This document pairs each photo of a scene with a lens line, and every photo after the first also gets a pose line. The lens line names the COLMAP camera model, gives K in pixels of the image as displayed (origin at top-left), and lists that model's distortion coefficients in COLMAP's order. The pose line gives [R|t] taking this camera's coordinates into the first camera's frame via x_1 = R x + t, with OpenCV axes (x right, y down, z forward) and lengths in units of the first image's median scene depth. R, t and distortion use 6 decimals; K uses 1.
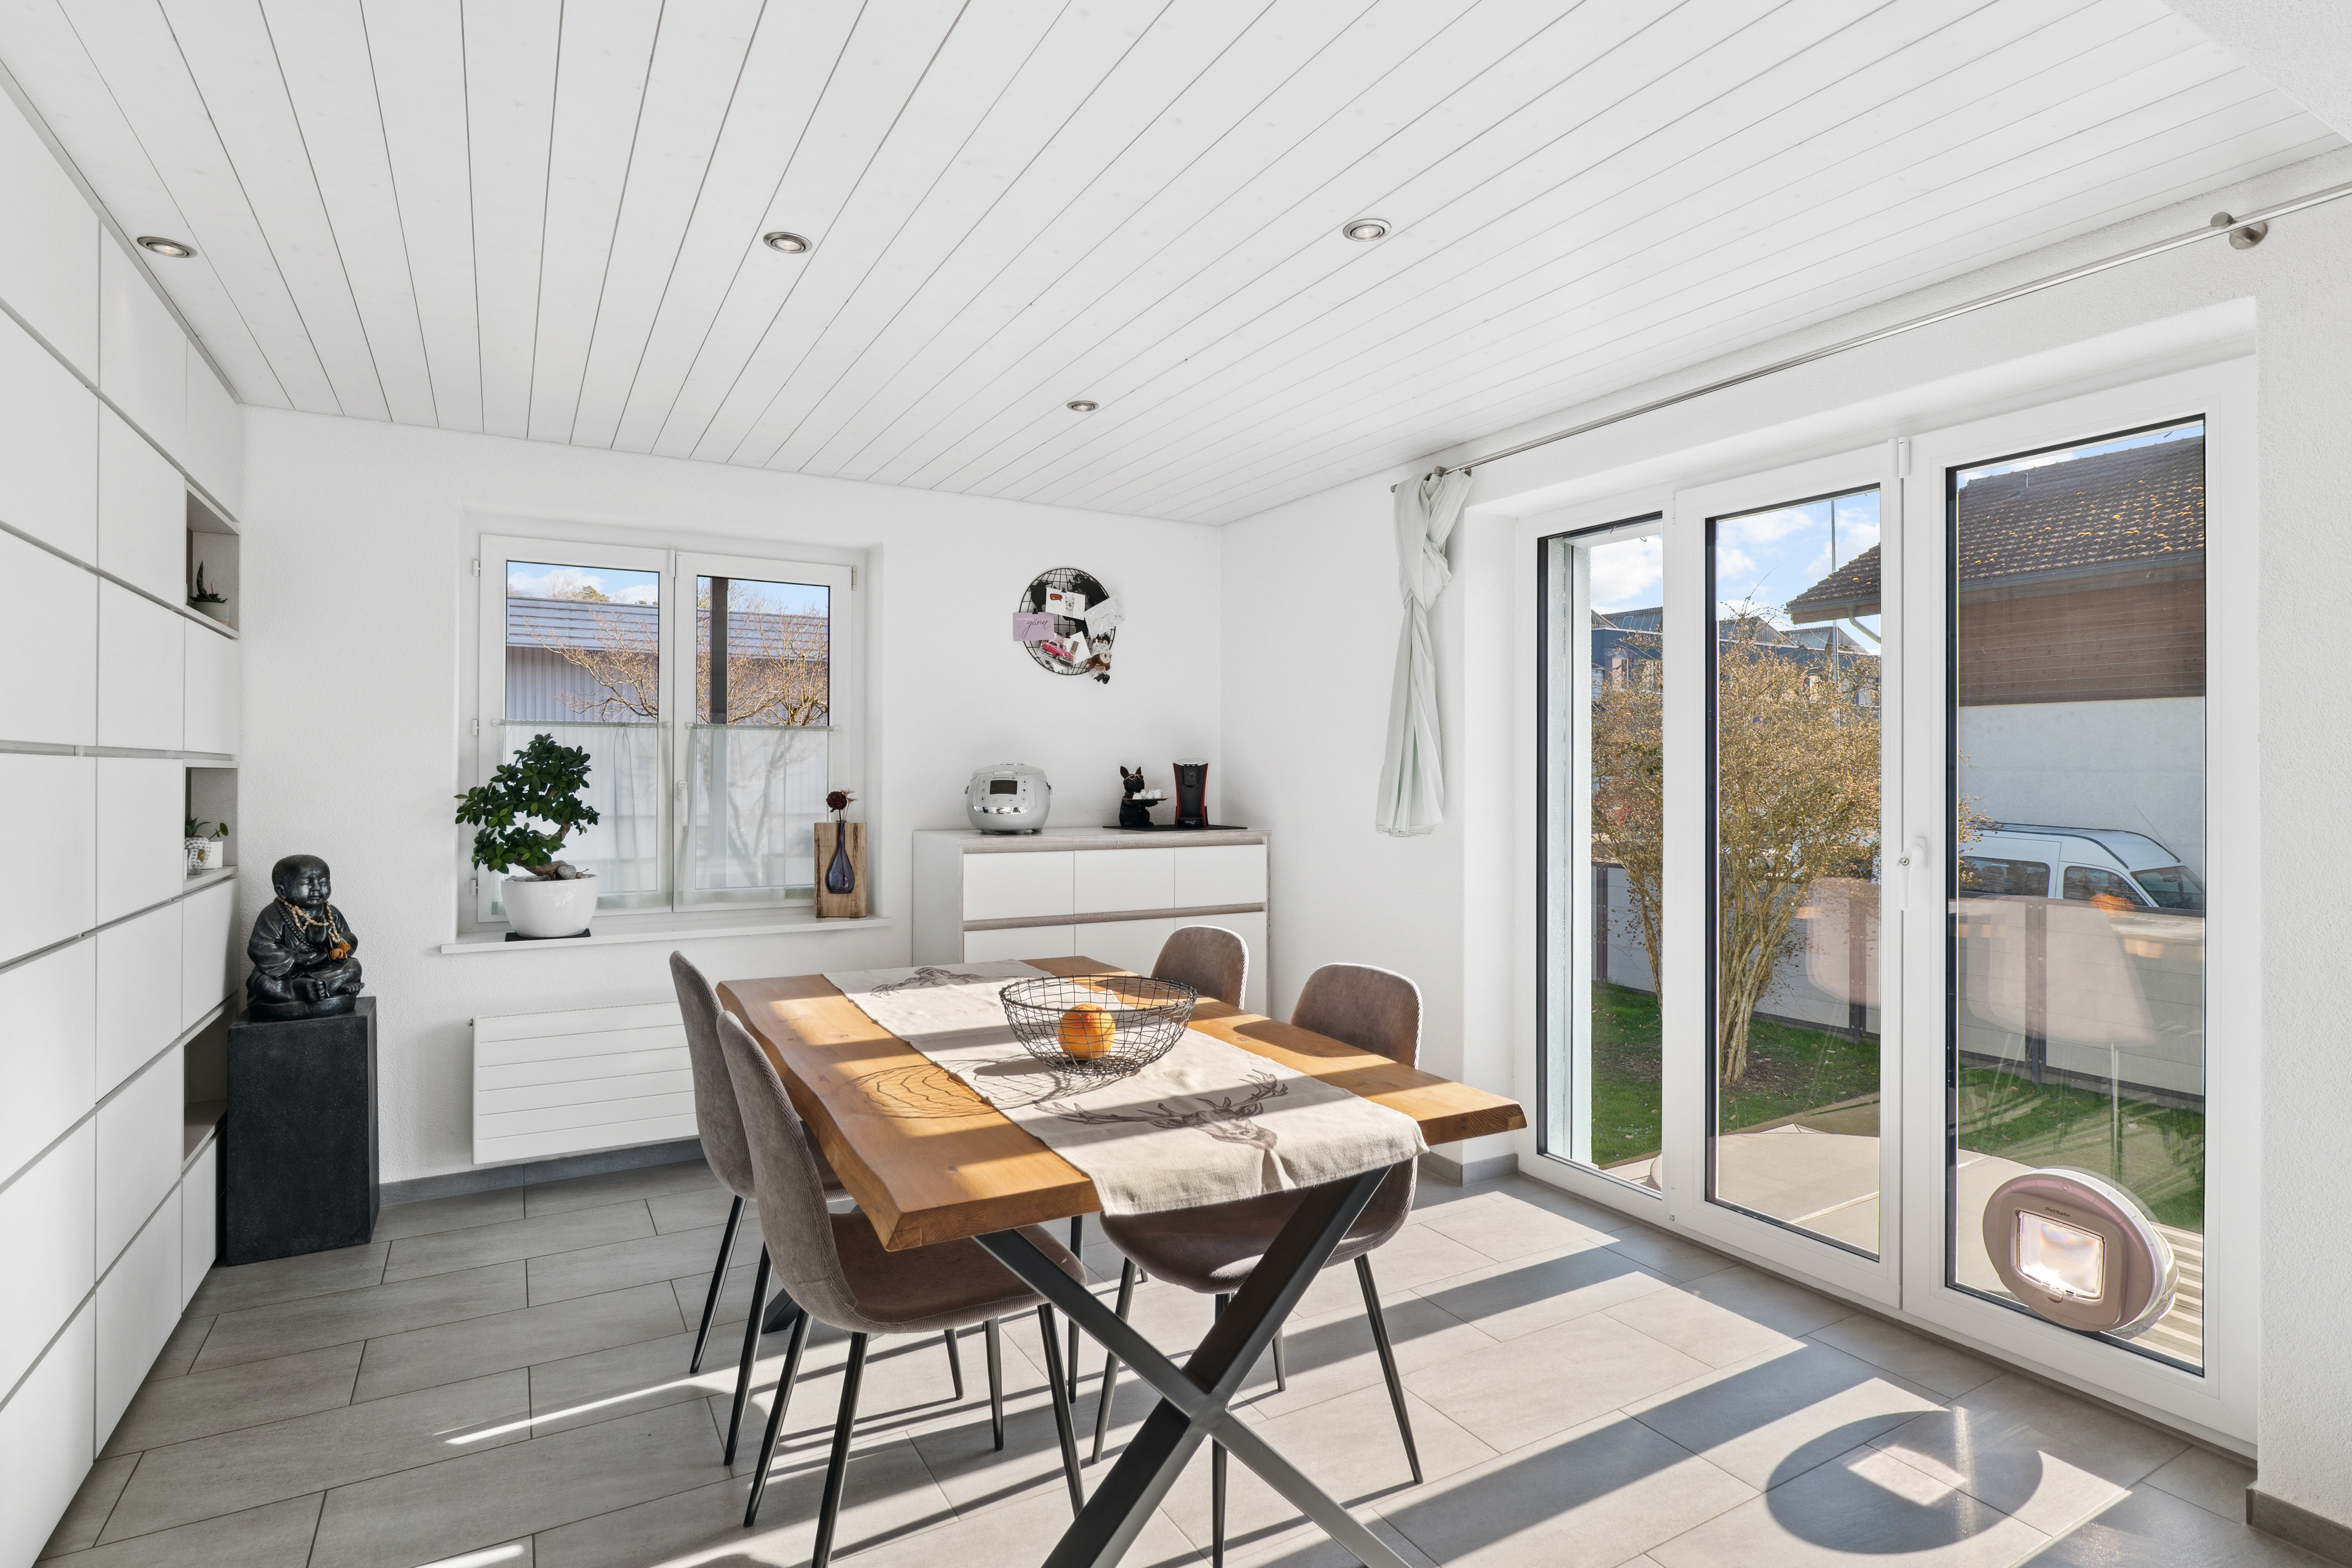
lens RADIAL K [[1160.1, 0, 1180.7], [0, 1160.1, 761.7], [0, 0, 1]] dist [0.001659, 0.001011]
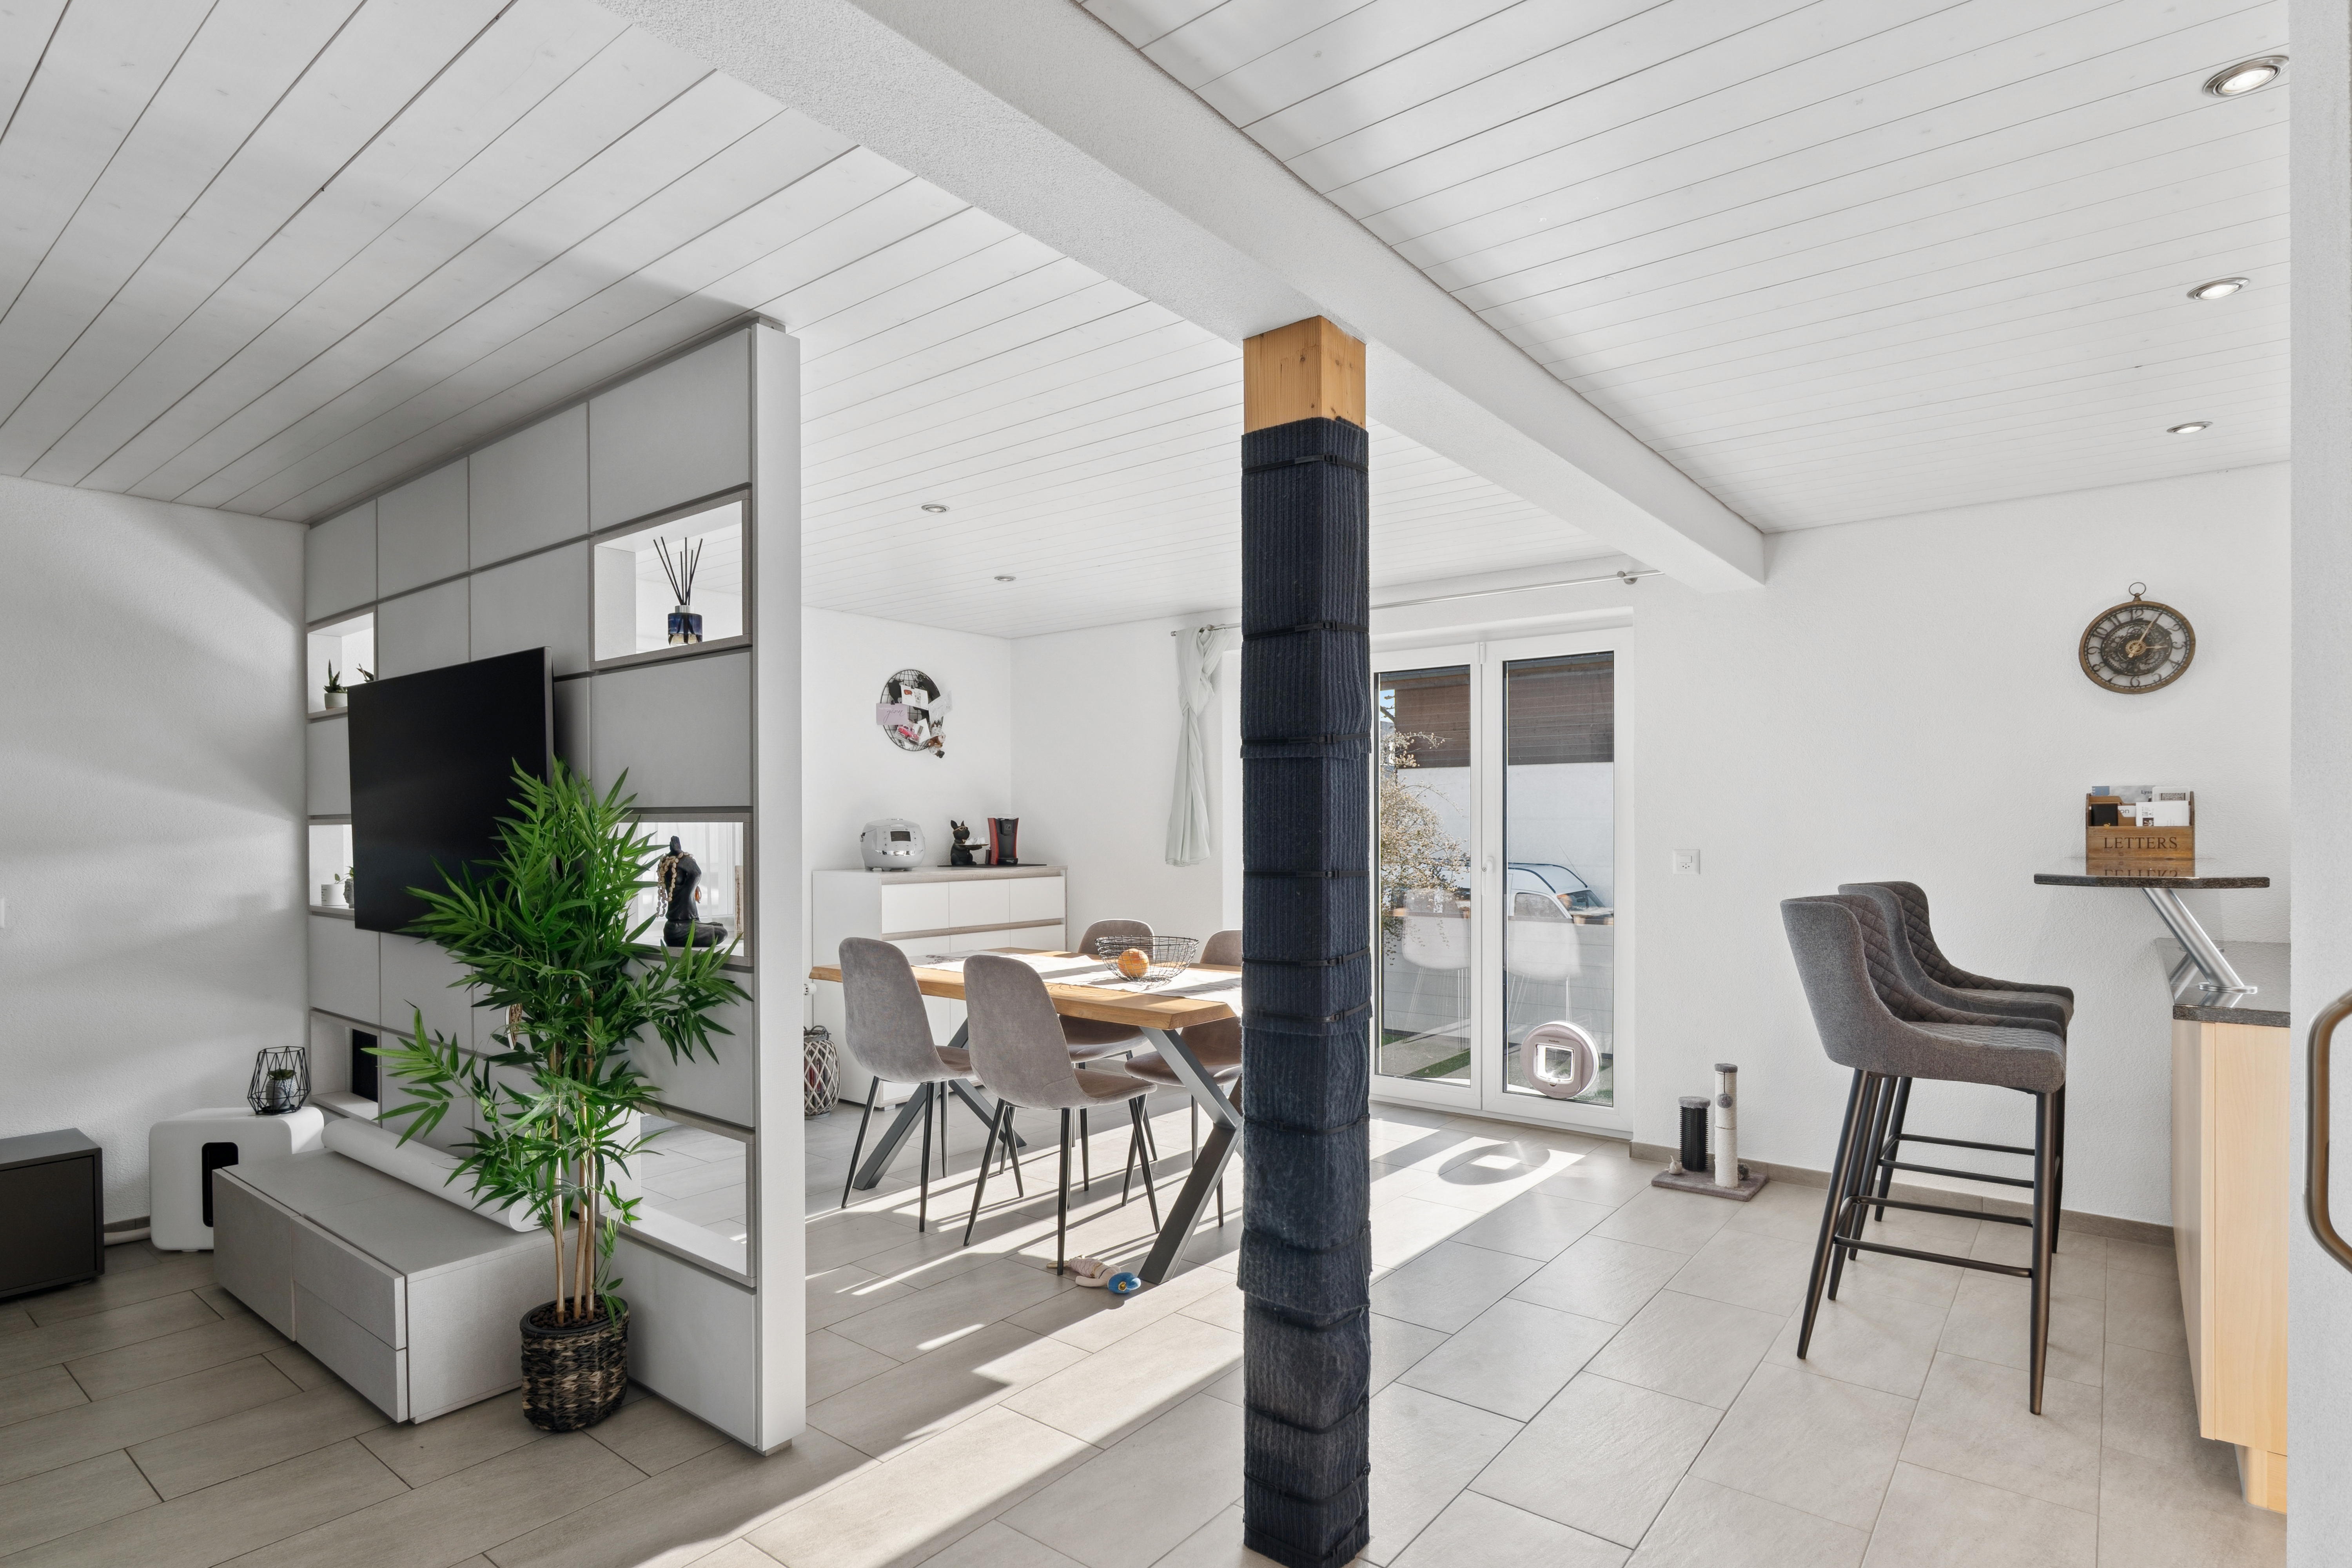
lens RADIAL K [[1149.8, 0, 1138.2], [0, 1149.8, 826.9], [0, 0, 1]] dist [-0.000308, 0.000118]
pose [[0.942327, -0.006980, 0.334620, -0.297400], [0.002708, 0.999909, 0.013231, -0.005303], [-0.334682, -0.011561, 0.942260, -0.320147]]
